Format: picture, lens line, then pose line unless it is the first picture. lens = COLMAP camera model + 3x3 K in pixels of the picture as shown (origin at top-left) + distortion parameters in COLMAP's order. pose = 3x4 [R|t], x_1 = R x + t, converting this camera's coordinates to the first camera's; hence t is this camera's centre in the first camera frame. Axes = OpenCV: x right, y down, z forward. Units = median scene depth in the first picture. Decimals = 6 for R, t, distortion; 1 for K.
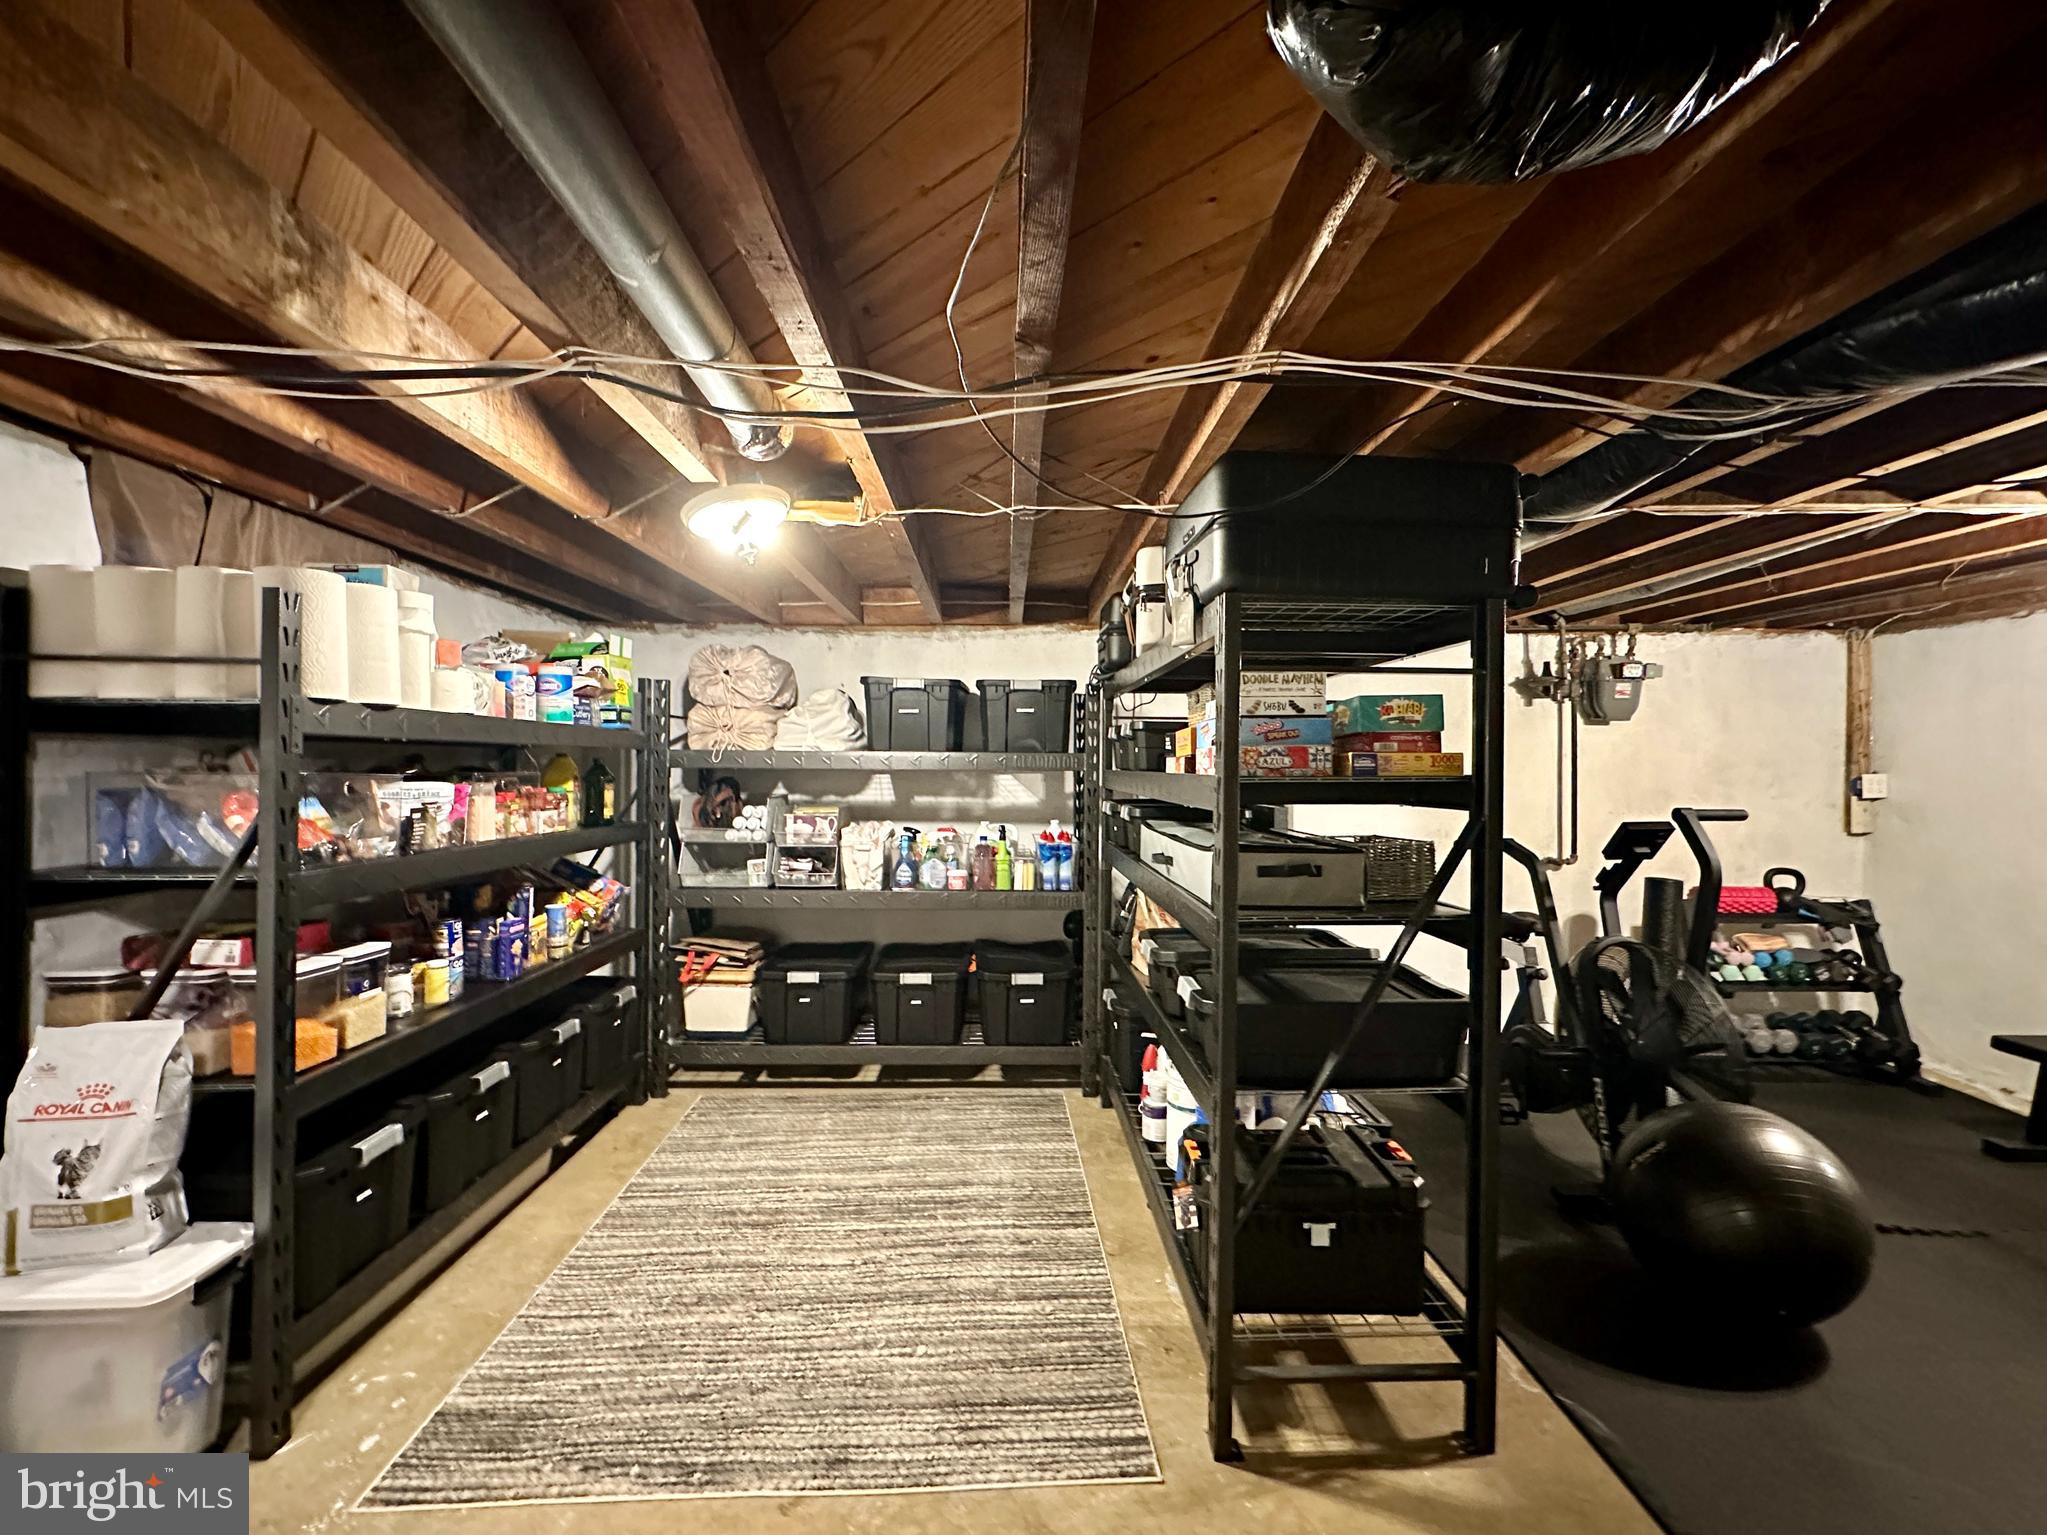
lens RADIAL K [[840.8, 0, 1020.1], [0, 840.8, 772.7], [0, 0, 1]] dist [-0.011922, 0.000720]
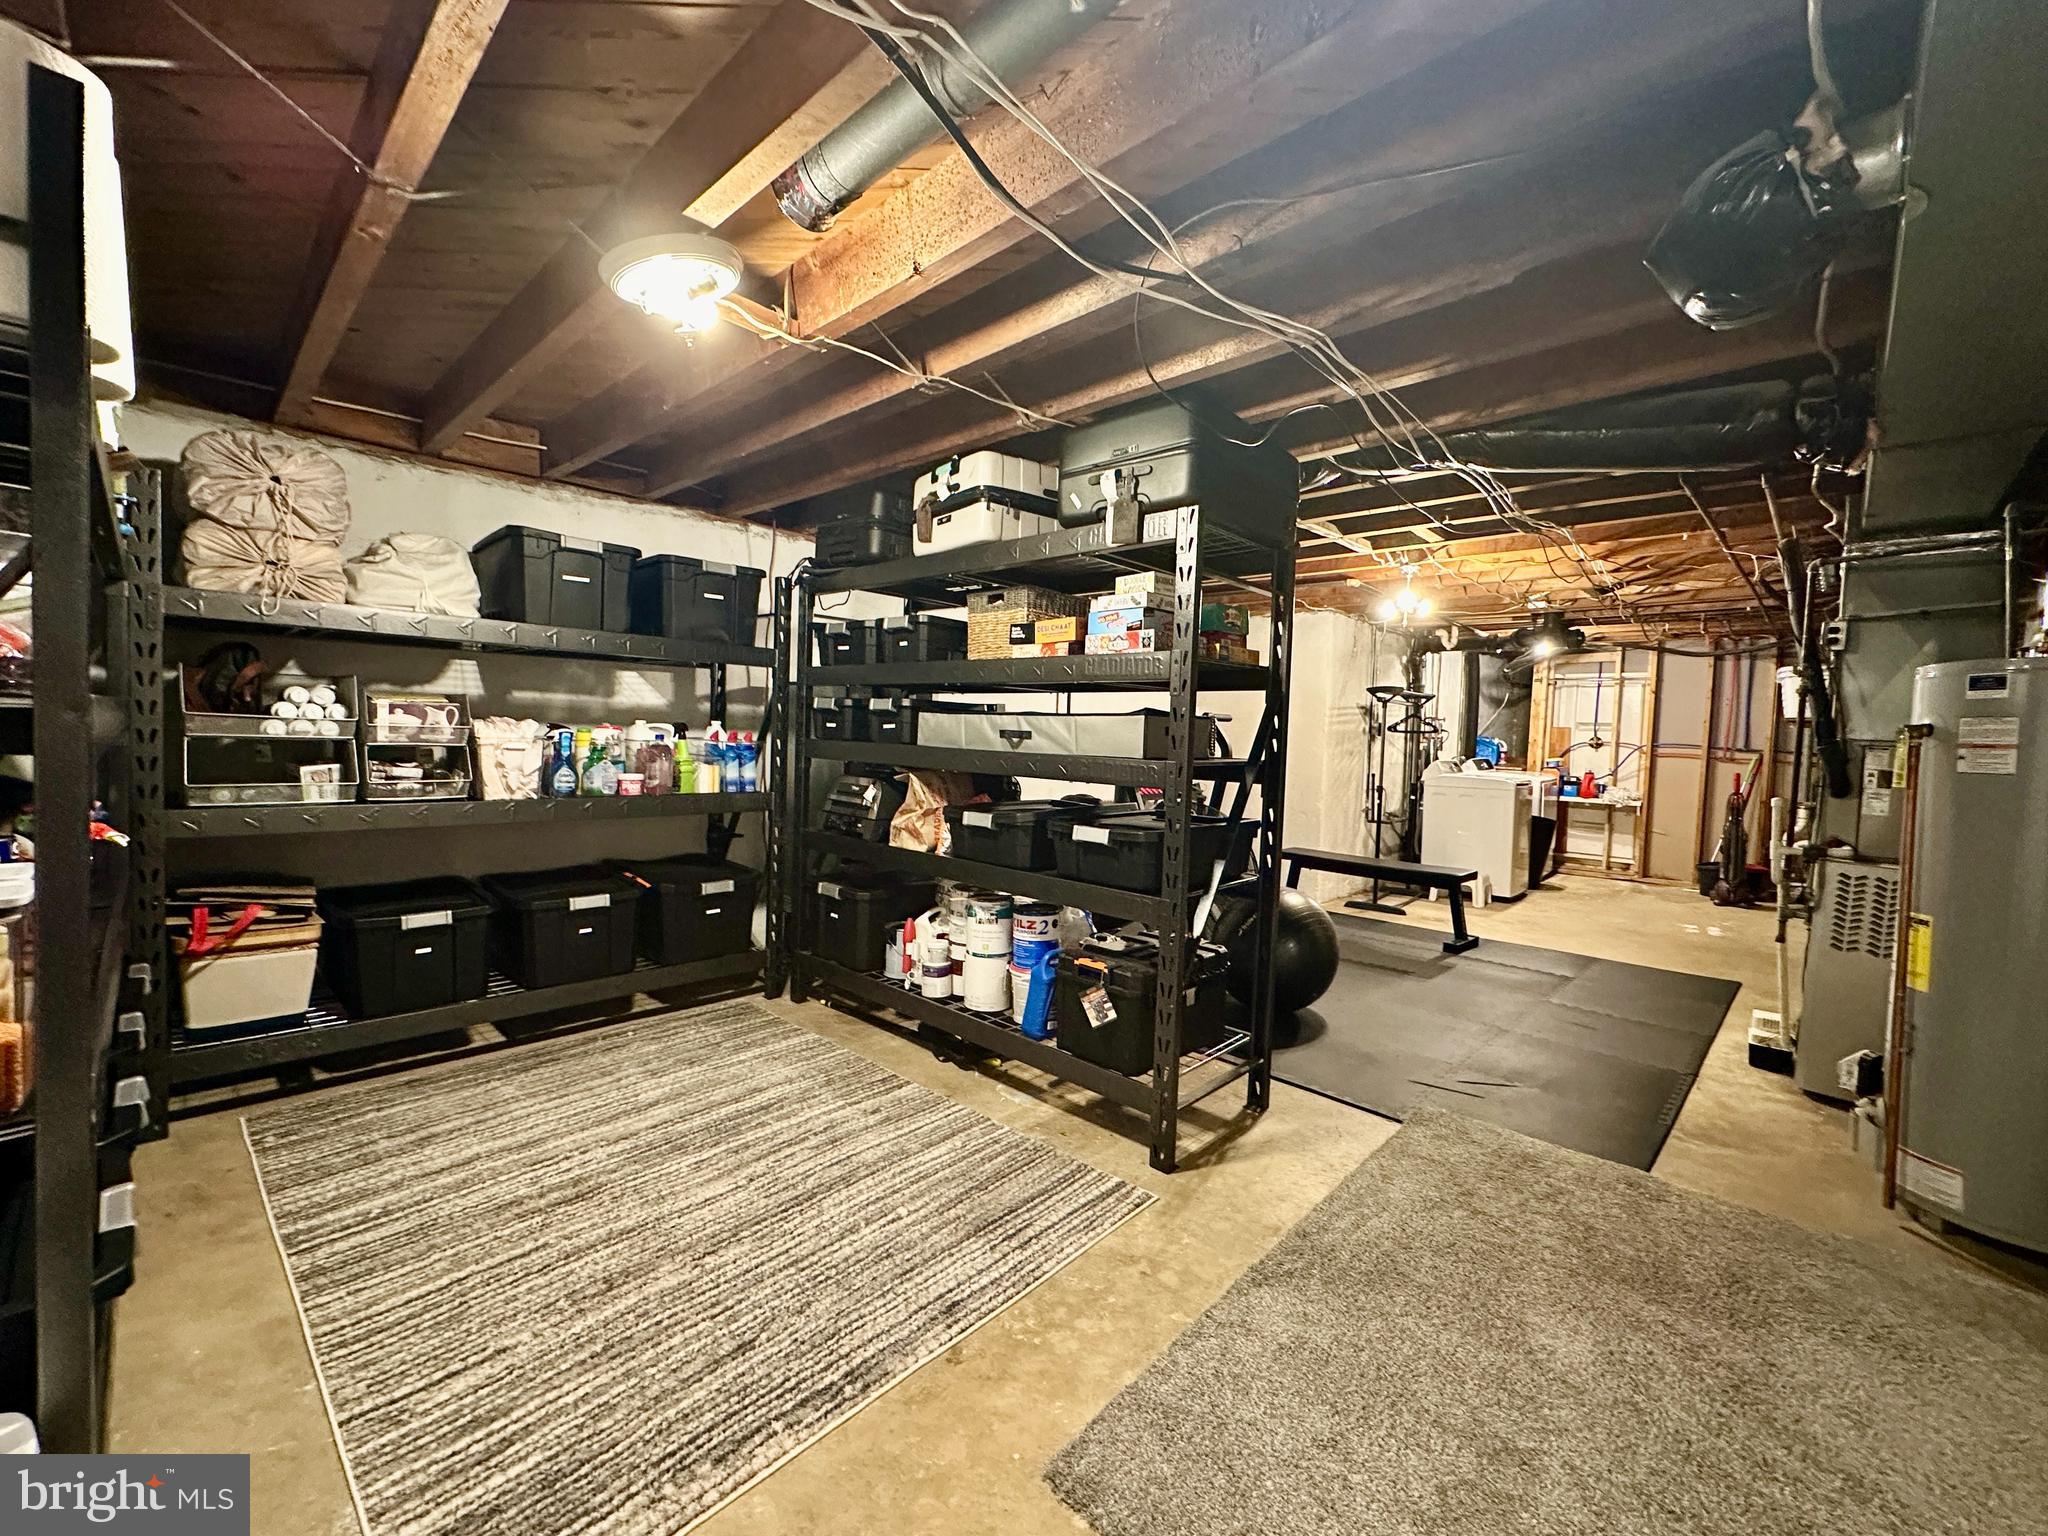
lens RADIAL K [[841.2, 0, 978.1], [0, 841.2, 776.7], [0, 0, 1]] dist [-0.011922, 0.000720]
pose [[0.728090, -0.026357, 0.684975, -0.391307], [-0.023411, 0.997721, 0.063276, 0.056905], [-0.685082, -0.062106, 0.725814, 0.129879]]
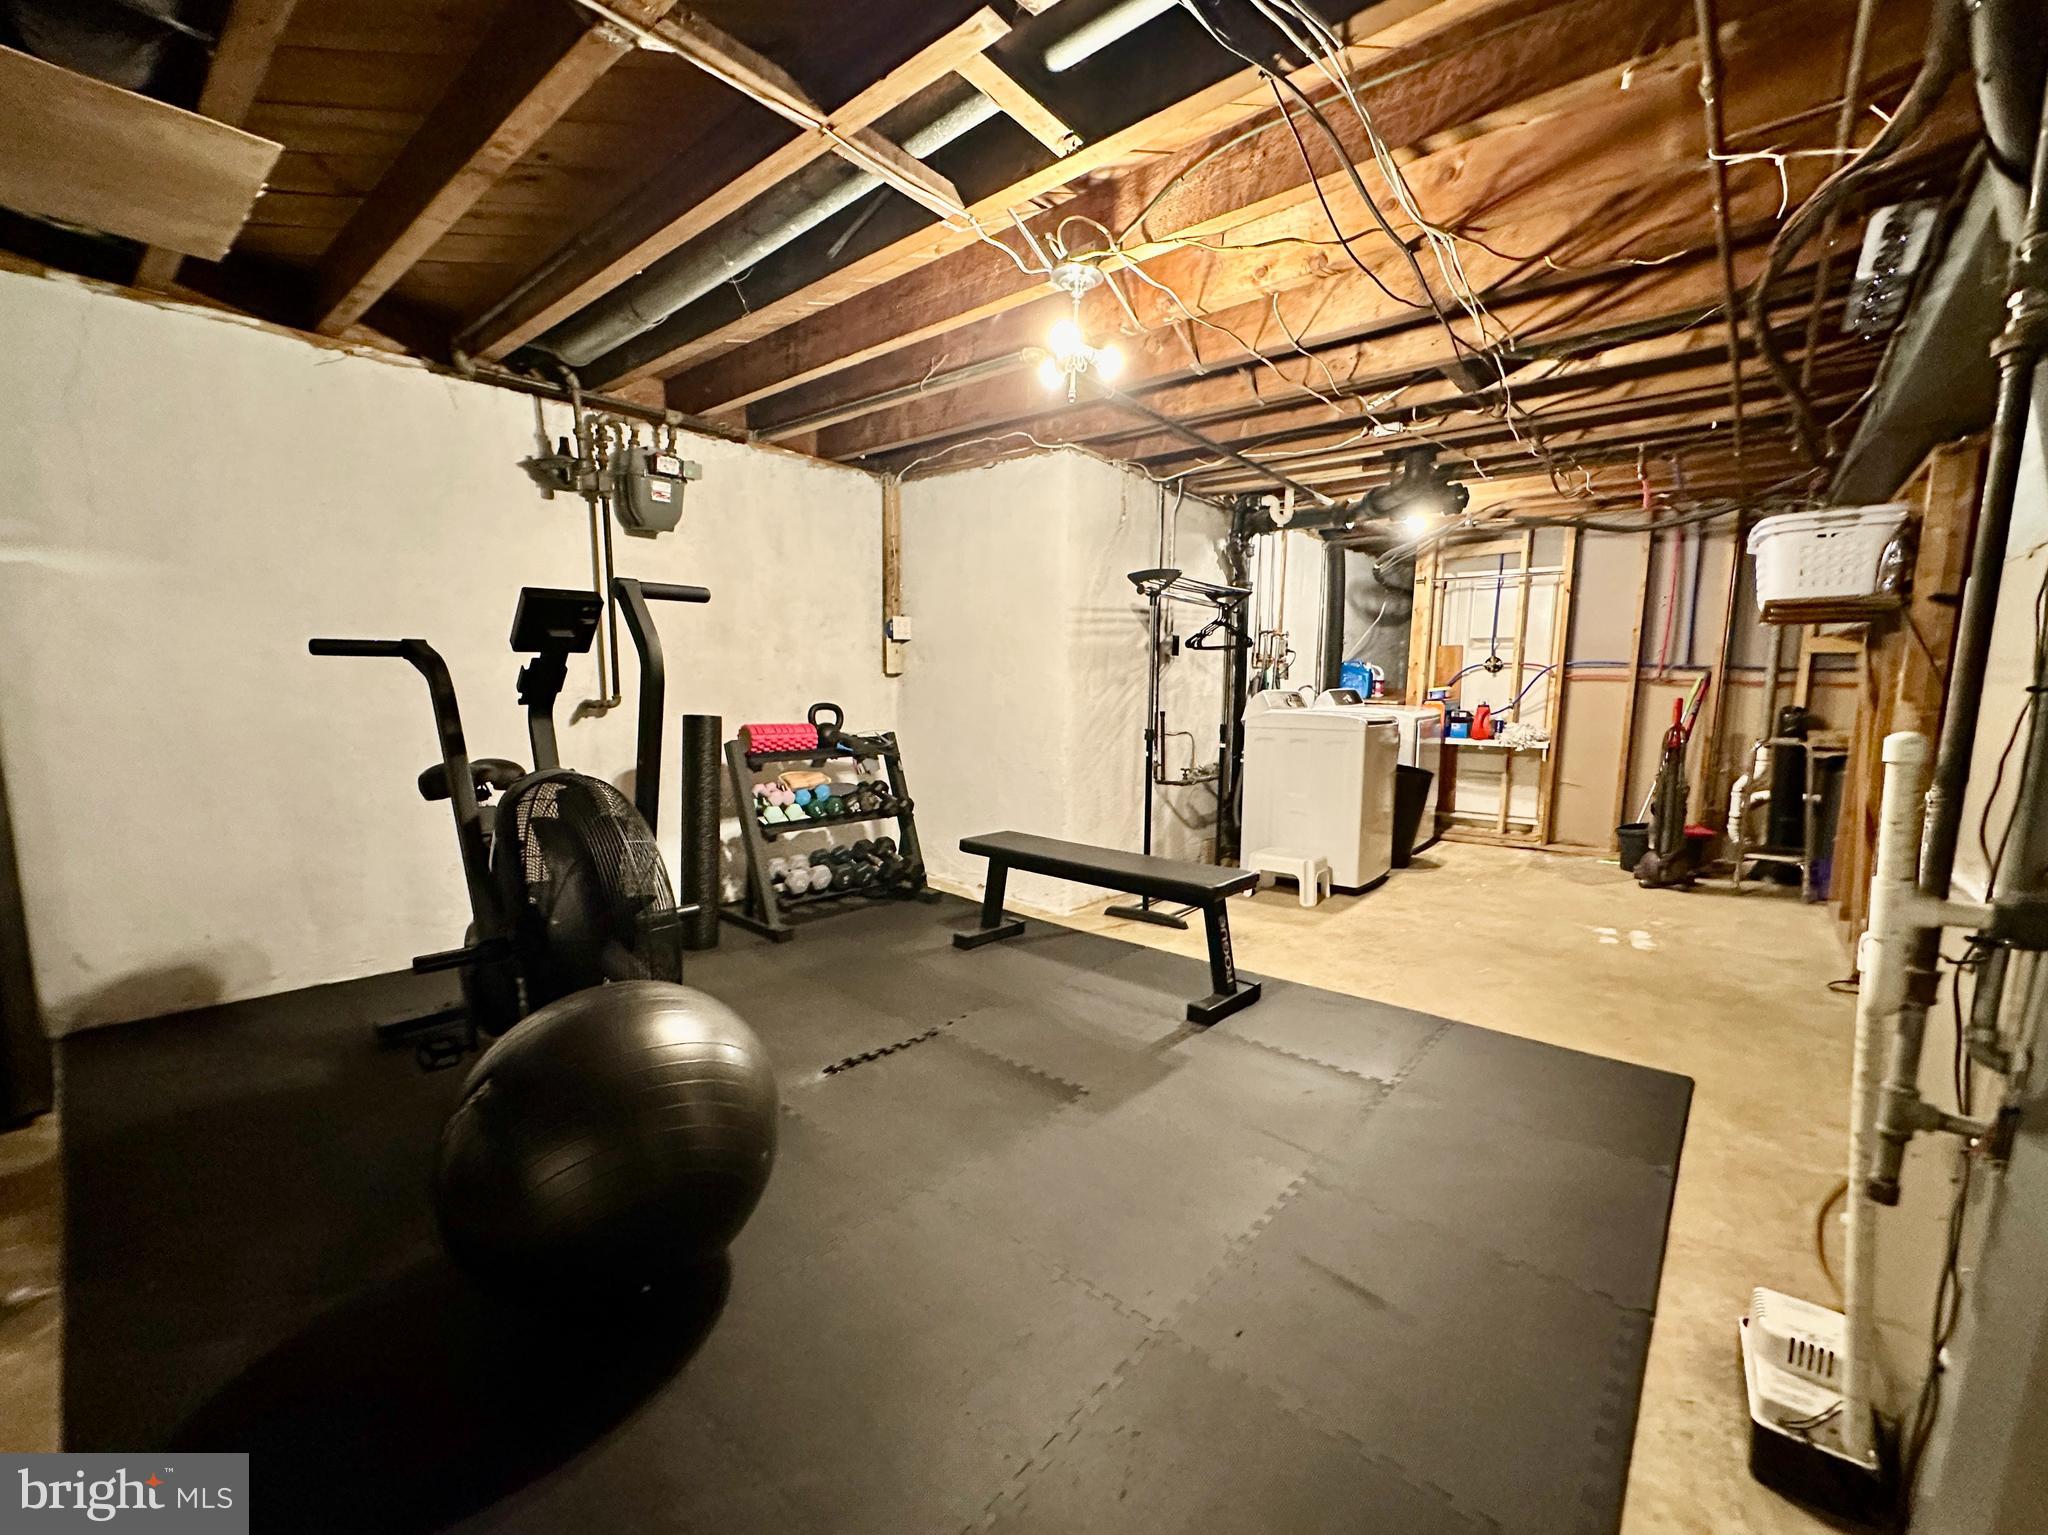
lens RADIAL K [[841.2, 0, 980.1], [0, 841.2, 799.7], [0, 0, 1]] dist [-0.011922, 0.000720]
pose [[0.682510, -0.104272, 0.723400, 0.354005], [-0.001320, 0.989593, 0.143888, 0.094201], [-0.730875, -0.099160, 0.675269, 0.213669]]
